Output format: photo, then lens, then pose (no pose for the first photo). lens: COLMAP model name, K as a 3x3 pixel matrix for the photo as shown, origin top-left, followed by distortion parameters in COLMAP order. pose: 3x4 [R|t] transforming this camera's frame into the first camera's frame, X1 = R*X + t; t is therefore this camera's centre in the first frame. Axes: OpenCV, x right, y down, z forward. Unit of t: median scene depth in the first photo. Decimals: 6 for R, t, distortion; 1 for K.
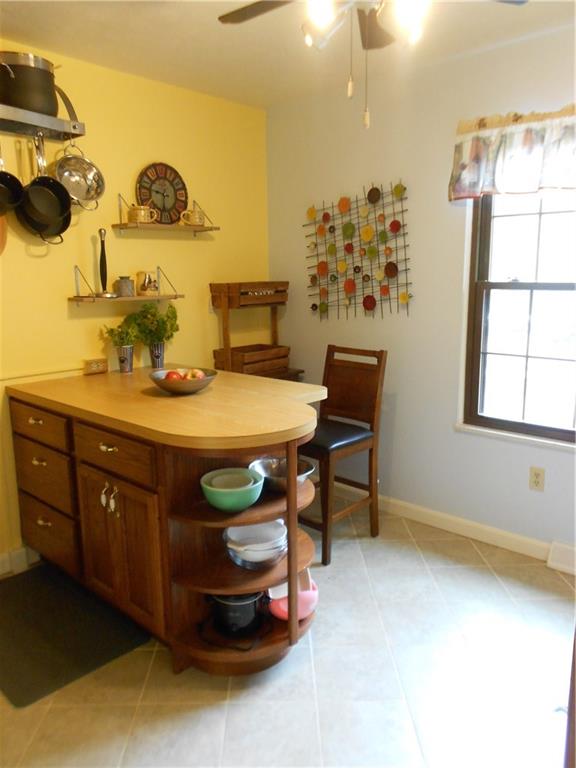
lens RADIAL K [[603.5, 0, 288.0], [0, 603.5, 384.0], [0, 0, 1]] dist [0.037433, -0.001573]
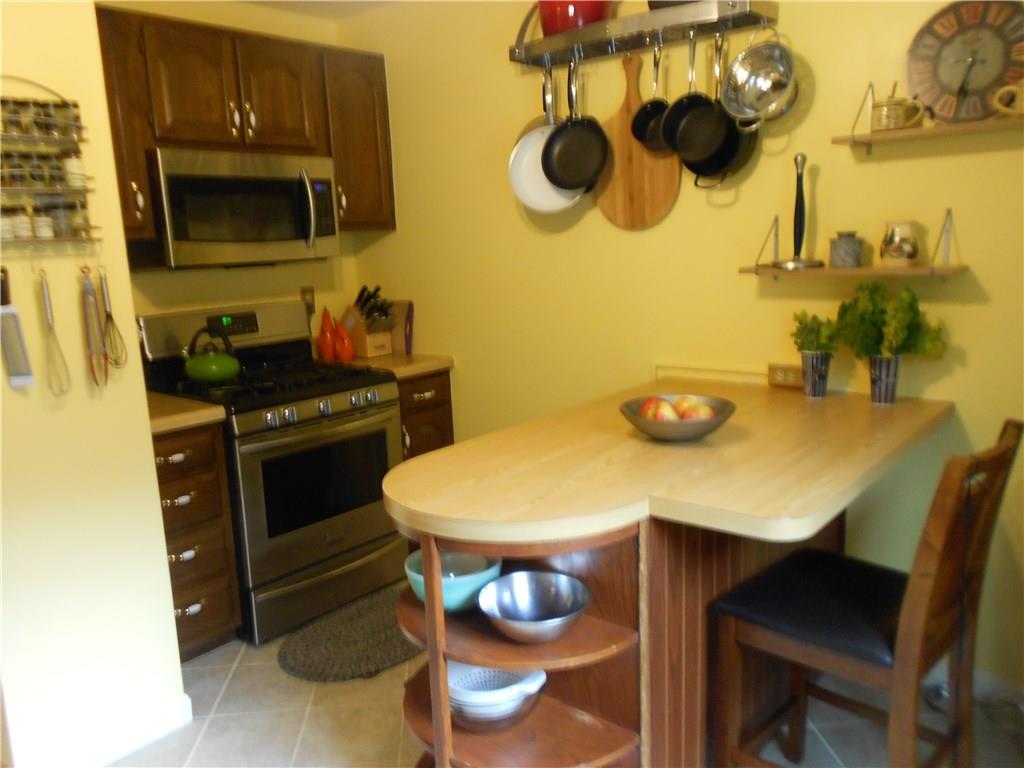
lens RADIAL K [[804.7, 0, 512.0], [0, 804.7, 384.0], [0, 0, 1]] dist [0.037433, -0.001573]
pose [[0.061898, 0.194509, -0.978946, 0.481539], [-0.150013, 0.971498, 0.183544, -0.130780], [0.986745, 0.135494, 0.089312, 0.635537]]
